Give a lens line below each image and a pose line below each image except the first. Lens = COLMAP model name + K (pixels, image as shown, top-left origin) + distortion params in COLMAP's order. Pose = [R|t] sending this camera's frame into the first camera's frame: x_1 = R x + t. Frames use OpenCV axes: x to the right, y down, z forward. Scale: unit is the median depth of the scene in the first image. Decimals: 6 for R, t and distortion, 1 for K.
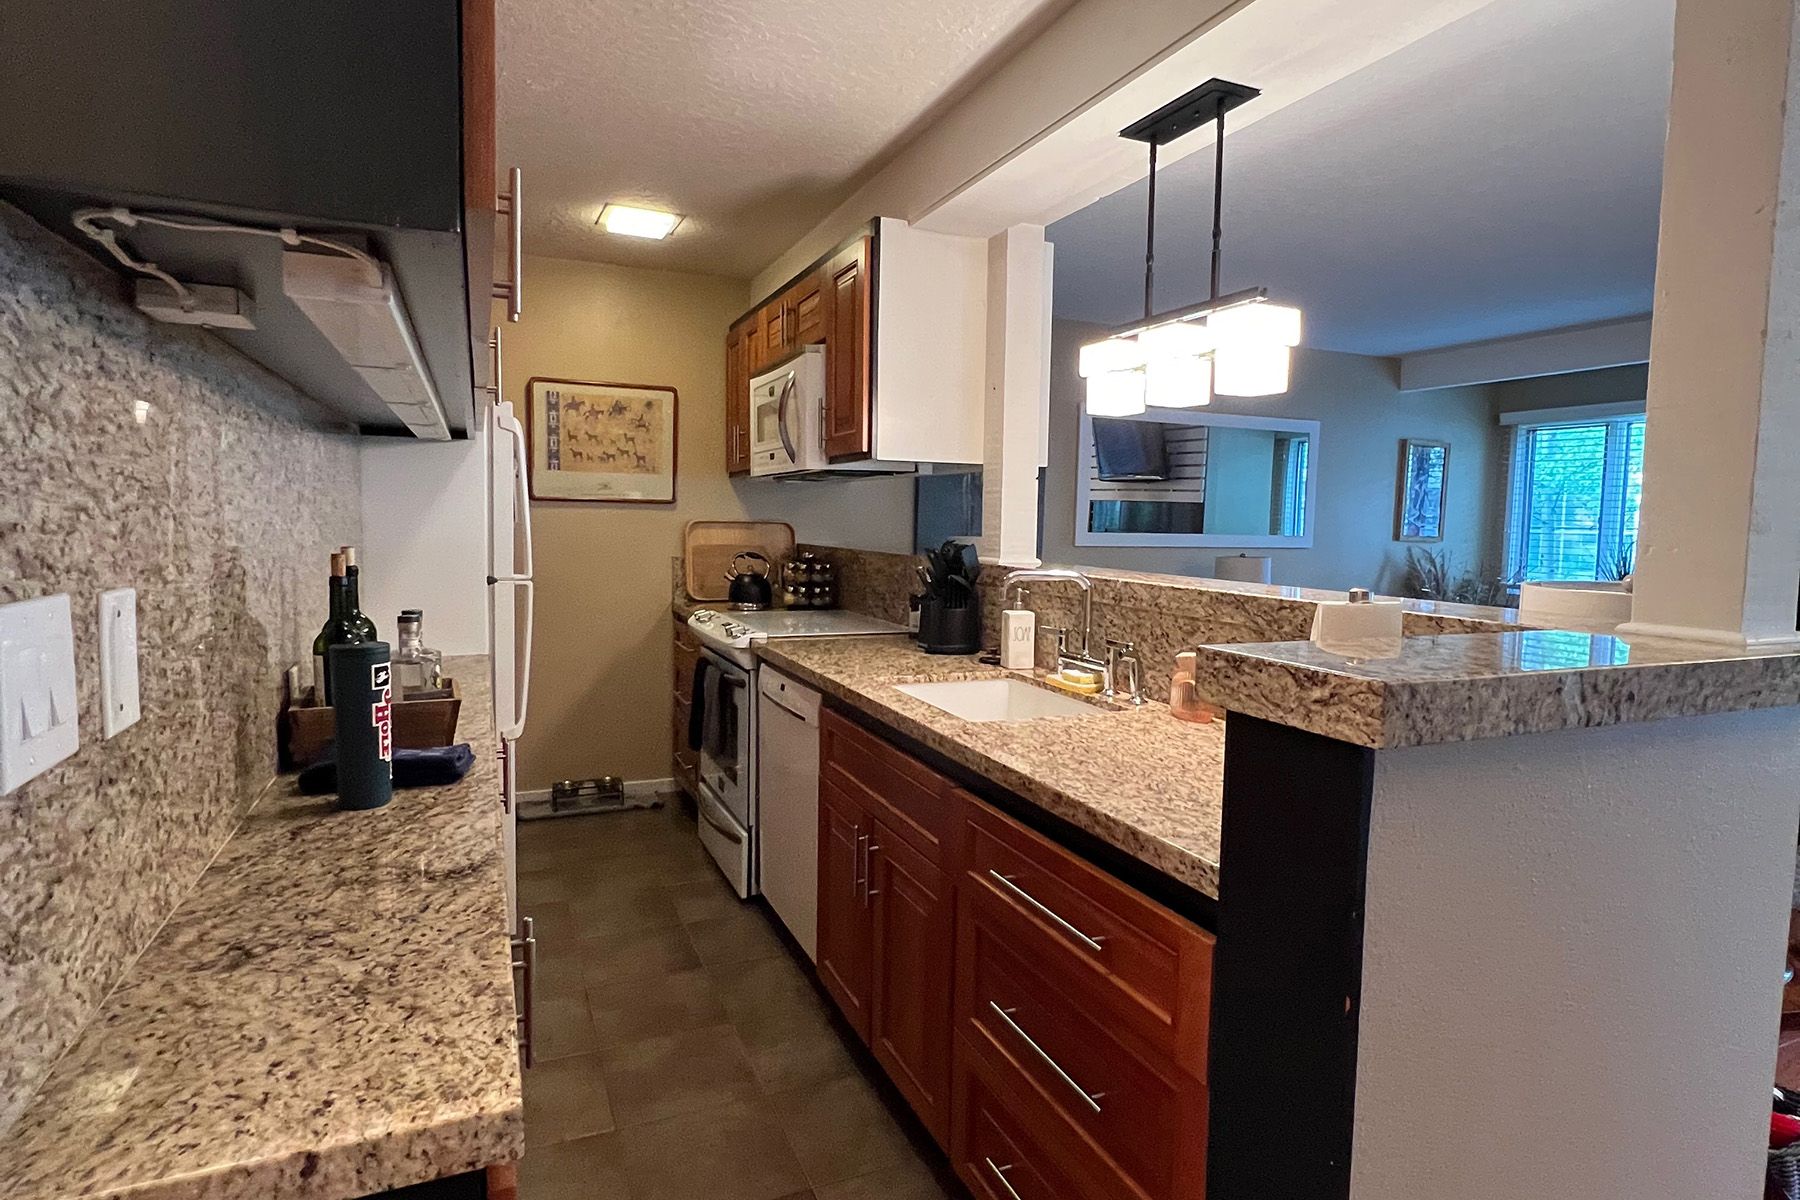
lens RADIAL K [[956.0, 0, 899.3], [0, 956.0, 591.7], [0, 0, 1]] dist [0.000687, 0.000106]
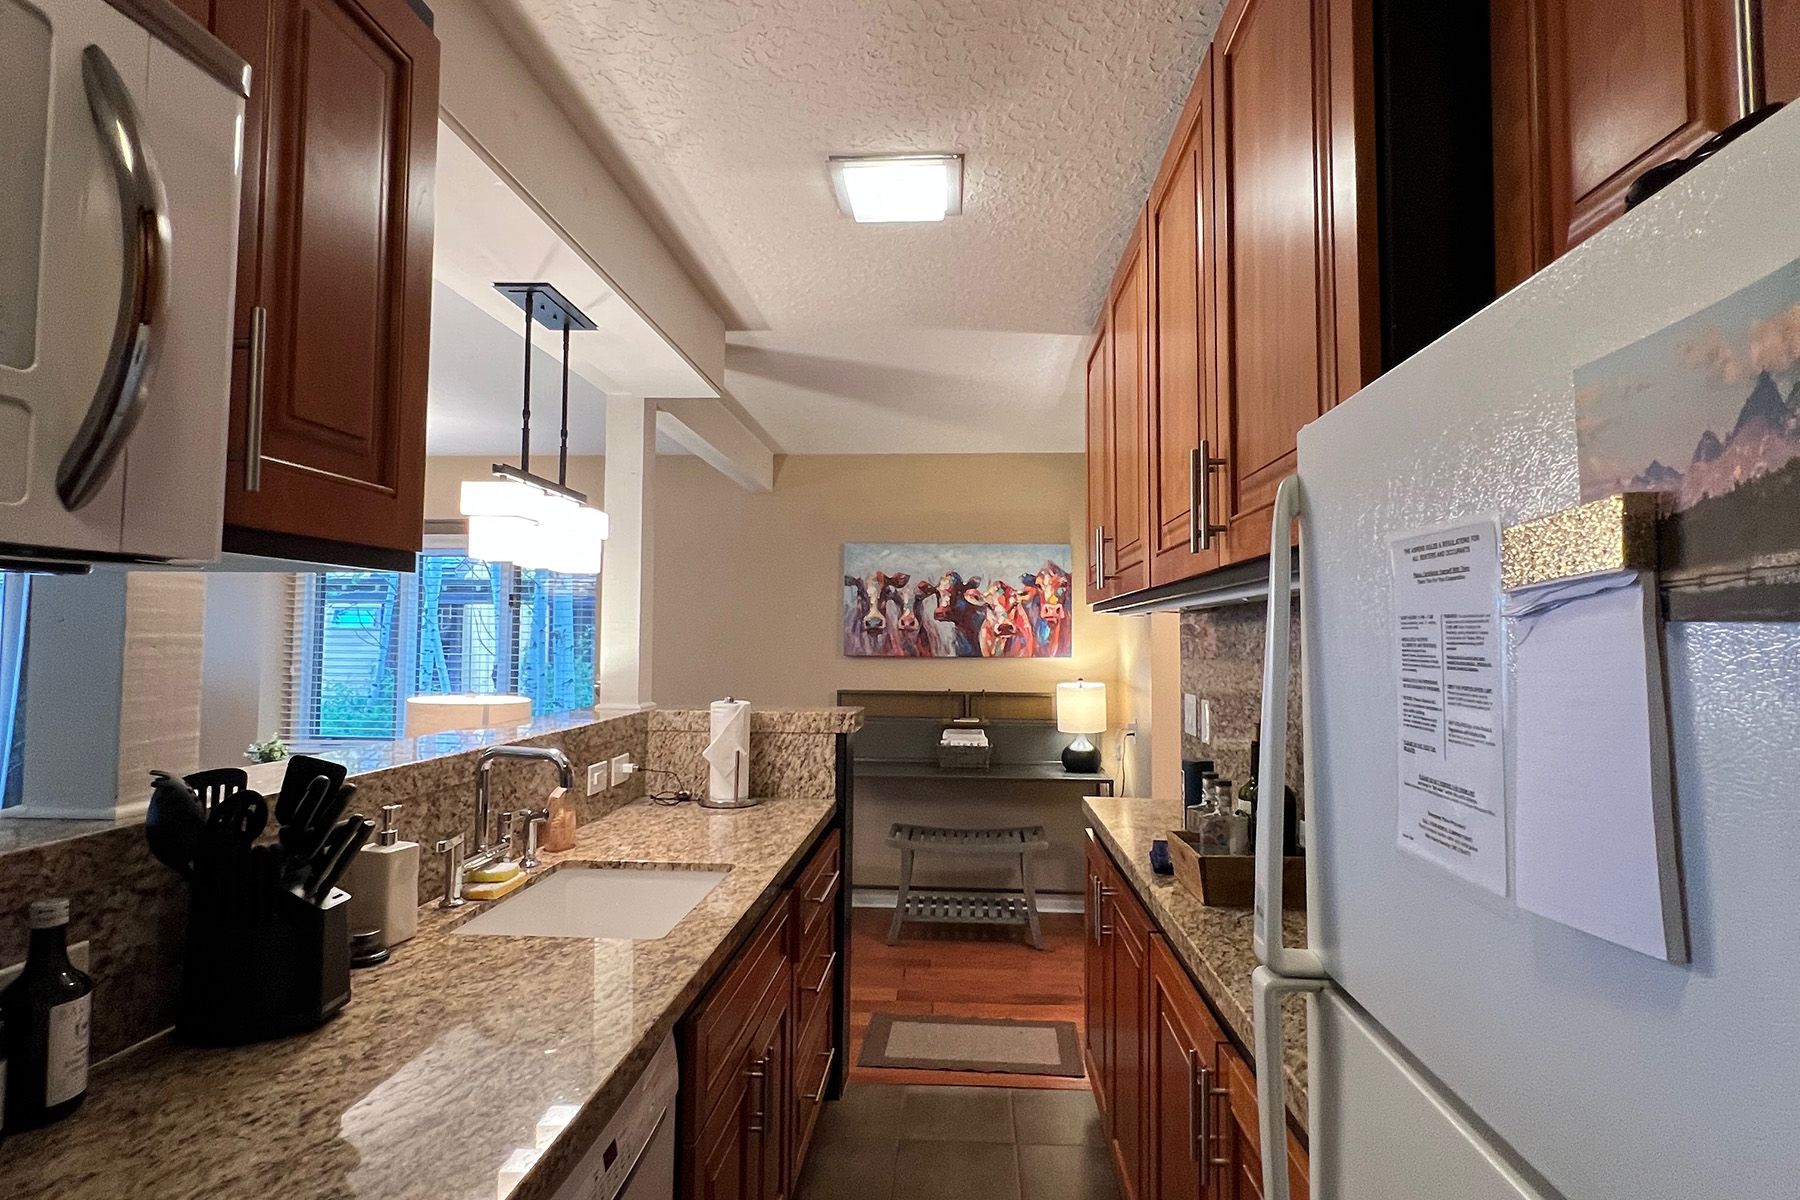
lens RADIAL K [[956.0, 0, 899.3], [0, 956.0, 591.7], [0, 0, 1]] dist [0.000687, 0.000106]
pose [[-0.887798, 0.001829, 0.460230, -0.564100], [0.014926, 0.999580, 0.024820, -0.189755], [-0.459991, 0.028905, -0.887453, 1.764542]]
